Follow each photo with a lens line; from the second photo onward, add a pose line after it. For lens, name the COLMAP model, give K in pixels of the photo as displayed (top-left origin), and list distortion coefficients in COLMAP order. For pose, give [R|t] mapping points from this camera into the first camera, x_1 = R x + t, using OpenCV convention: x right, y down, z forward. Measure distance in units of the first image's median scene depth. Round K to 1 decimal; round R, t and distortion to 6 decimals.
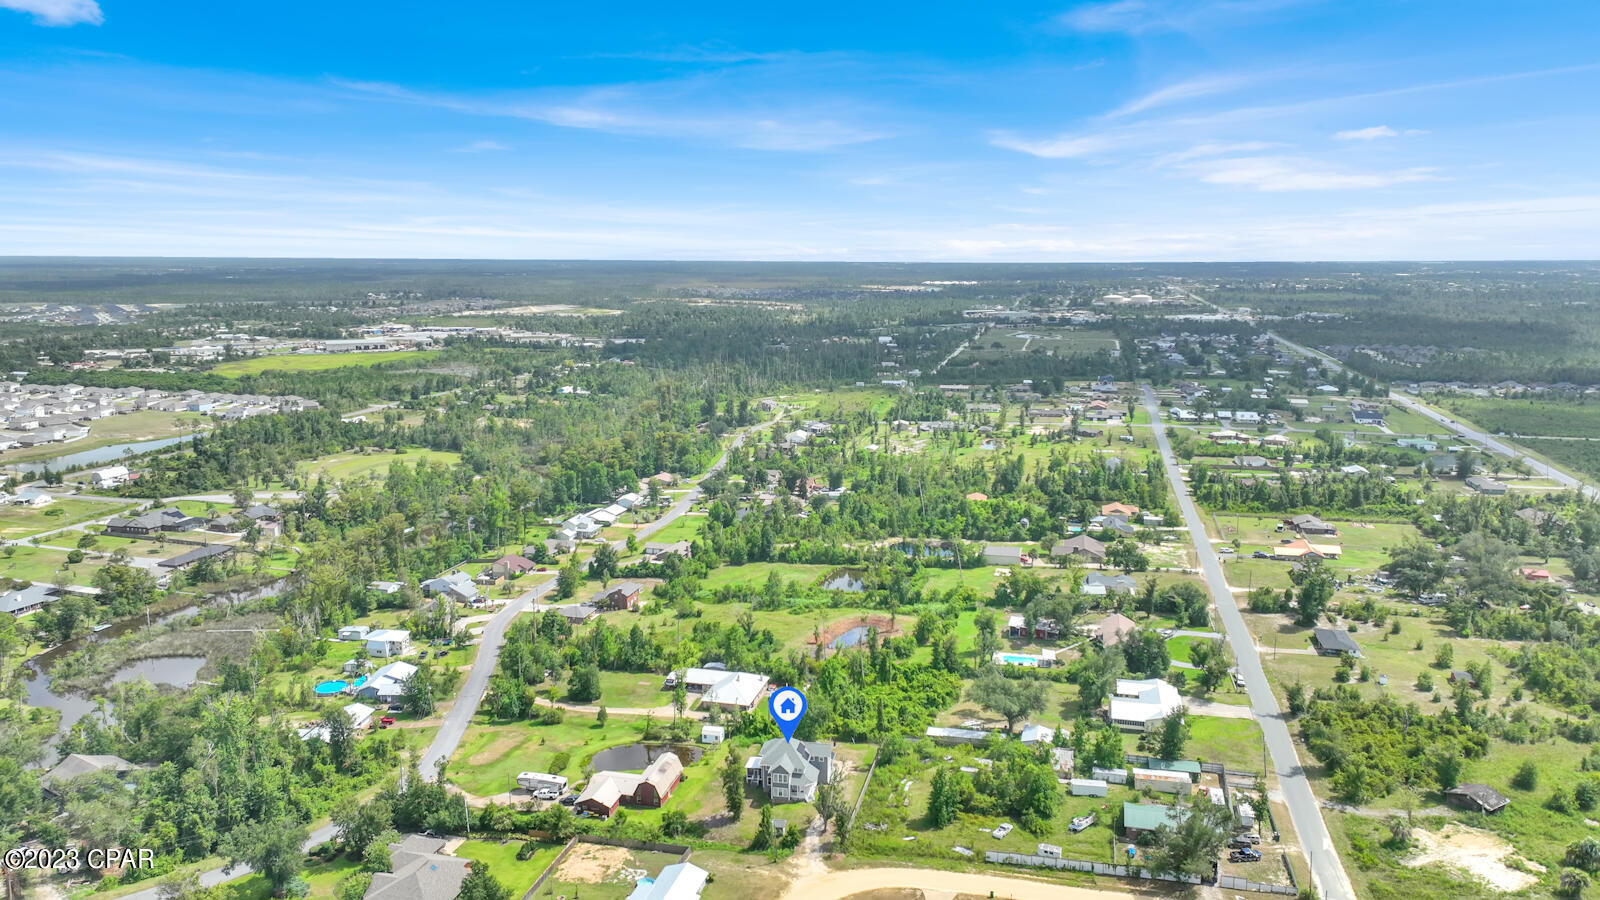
lens RADIAL K [[1119.3, 0, 800.0], [0, 1119.3, 450.0], [0, 0, 1]] dist [0.004828, 0.011593]
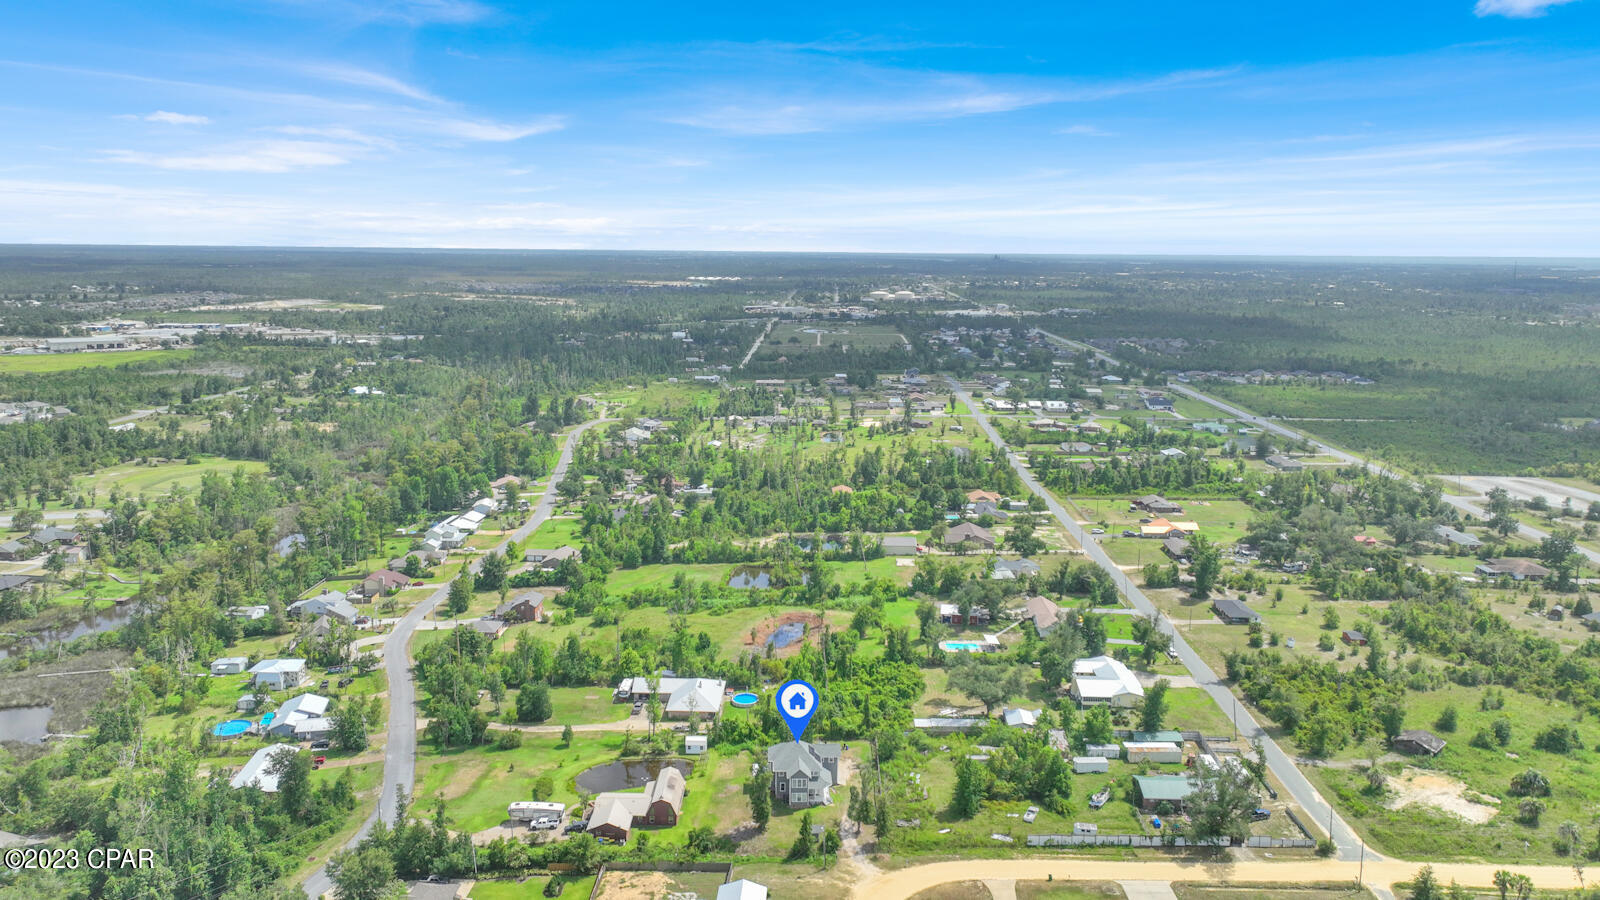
lens RADIAL K [[1119.3, 0, 800.0], [0, 1119.3, 450.0], [0, 0, 1]] dist [0.004828, 0.011593]
pose [[0.975442, -0.026879, 0.218611, -0.149391], [0.026101, 0.999639, 0.006447, -0.001774], [-0.218705, -0.000583, 0.975791, 0.033534]]
